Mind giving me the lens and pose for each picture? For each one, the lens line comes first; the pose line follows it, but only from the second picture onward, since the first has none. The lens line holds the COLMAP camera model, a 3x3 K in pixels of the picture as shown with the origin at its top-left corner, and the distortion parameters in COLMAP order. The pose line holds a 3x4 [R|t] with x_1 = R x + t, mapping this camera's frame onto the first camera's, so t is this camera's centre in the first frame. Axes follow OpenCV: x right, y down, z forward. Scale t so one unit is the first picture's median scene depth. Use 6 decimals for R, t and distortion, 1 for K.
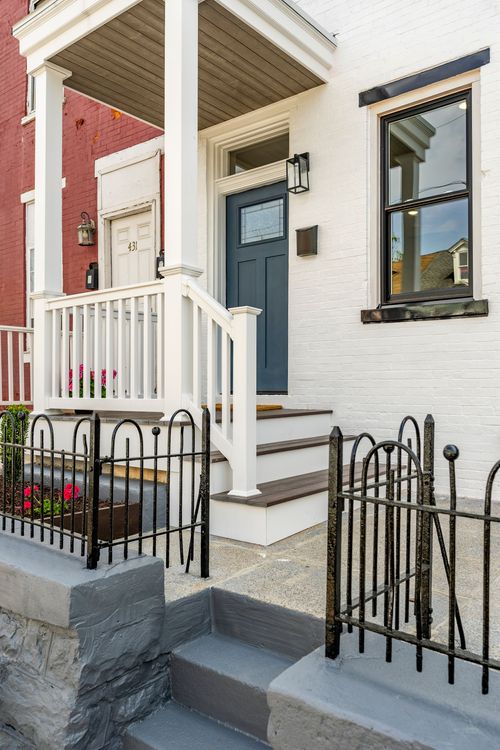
lens RADIAL K [[589.1, 0, 252.0], [0, 589.1, 379.9], [0, 0, 1]] dist [-0.003188, 0.004435]
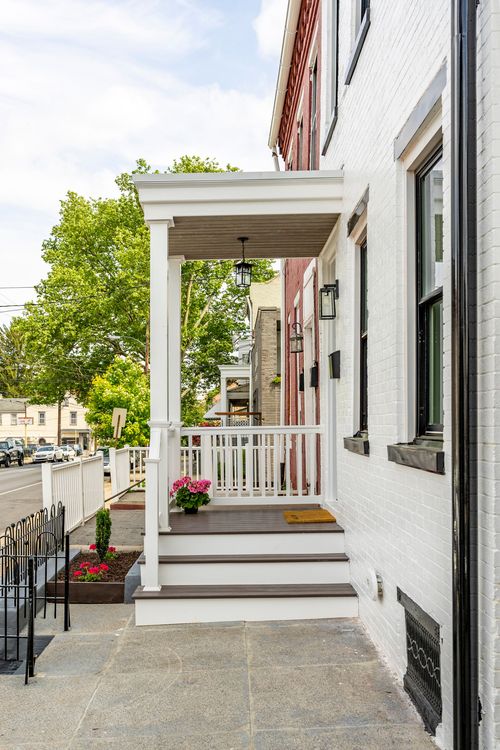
lens RADIAL K [[742.9, 0, 234.0], [0, 742.9, 435.2], [0, 0, 1]] dist [-0.006239, 0.000000]
pose [[0.625302, 0.009238, -0.780328, 1.020873], [0.015403, 0.999589, 0.024177, -0.147744], [0.780231, -0.027137, 0.624903, 0.029716]]
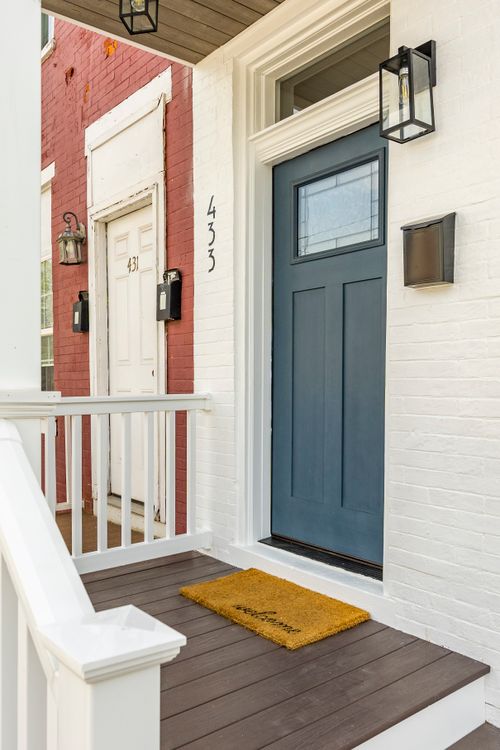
lens RADIAL K [[604.4, 0, 233.5], [0, 604.4, 390.4], [0, 0, 1]] dist [-0.001254, 0.007952]
pose [[0.973092, 0.004881, -0.230365, 0.057532], [0.001064, 0.999670, 0.025675, -0.147831], [0.230414, -0.025229, 0.972766, 0.543508]]
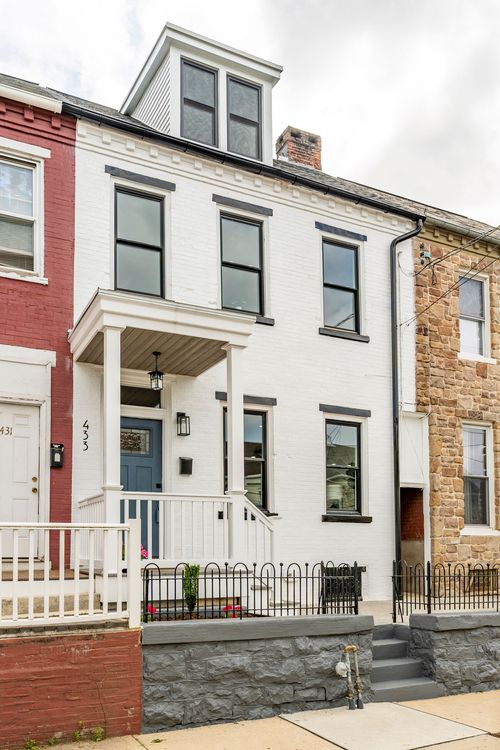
lens RADIAL K [[648.3, 0, 263.2], [0, 648.3, 530.0], [0, 0, 1]] dist [-0.003118, 0.005127]
pose [[0.413107, 0.031975, 0.910121, -1.496816], [-0.006415, 0.999461, -0.032202, 0.003857], [-0.910660, 0.007464, 0.413089, 0.040025]]
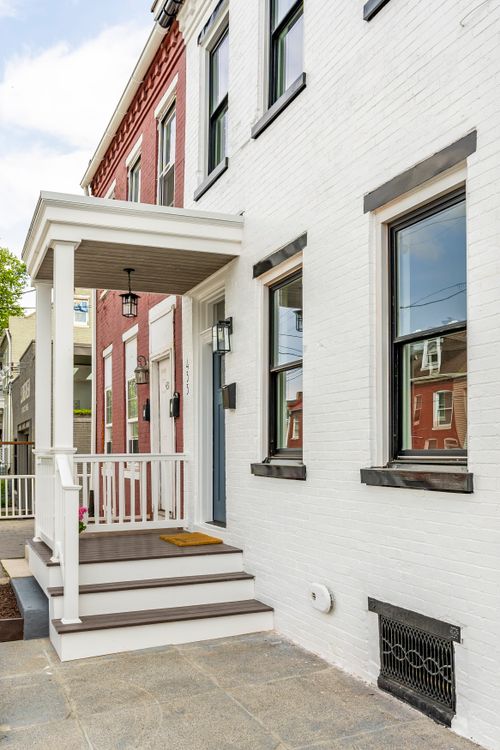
lens RADIAL K [[677.6, 0, 241.4], [0, 677.6, 450.1], [0, 0, 1]] dist [-0.007170, 0.002220]
pose [[0.878203, -0.003885, -0.478273, 0.736741], [0.008212, 0.999942, 0.006957, -0.143528], [0.478218, -0.010038, 0.878184, -0.126534]]
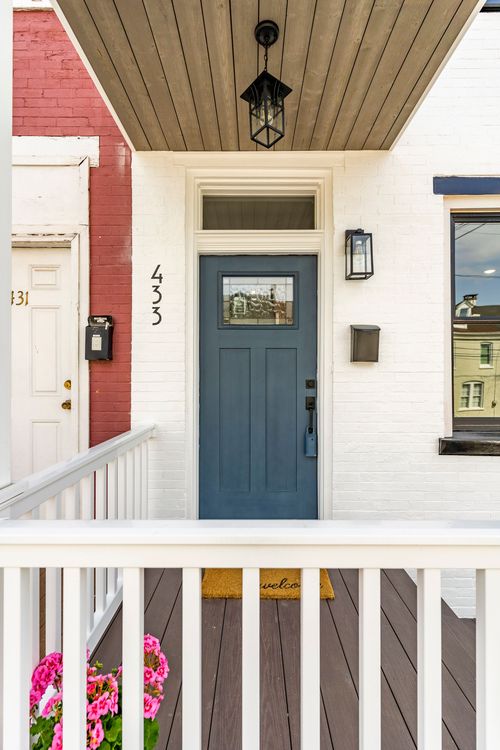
lens RADIAL K [[358.6, 0, 249.0], [0, 358.6, 377.2], [0, 0, 1]] dist [0.000686, -0.000274]
pose [[0.788174, 0.003260, 0.615444, -0.322035], [-0.009989, 0.999922, 0.007495, -0.195097], [-0.615372, -0.012055, 0.788145, 0.723643]]
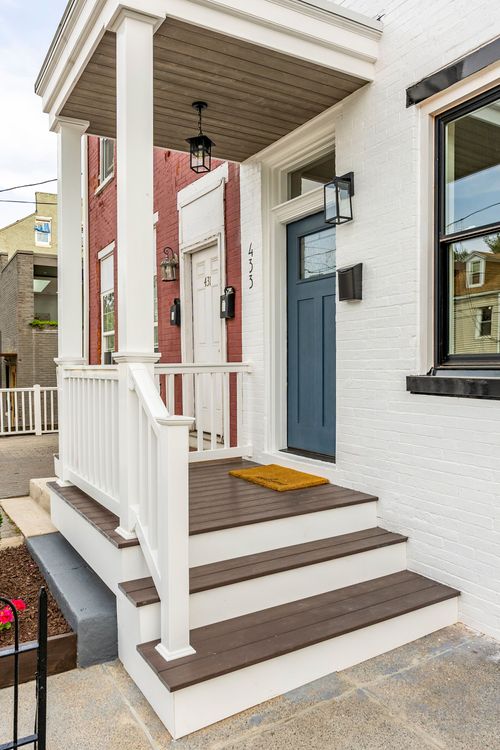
lens RADIAL K [[558.1, 0, 248.0], [0, 558.1, 372.9], [0, 0, 1]] dist [0.002392, -0.001779]
pose [[0.935640, 0.000054, -0.352957, 0.234014], [0.010304, 0.999570, 0.027467, -0.135891], [0.352806, -0.029336, 0.935236, 0.230901]]
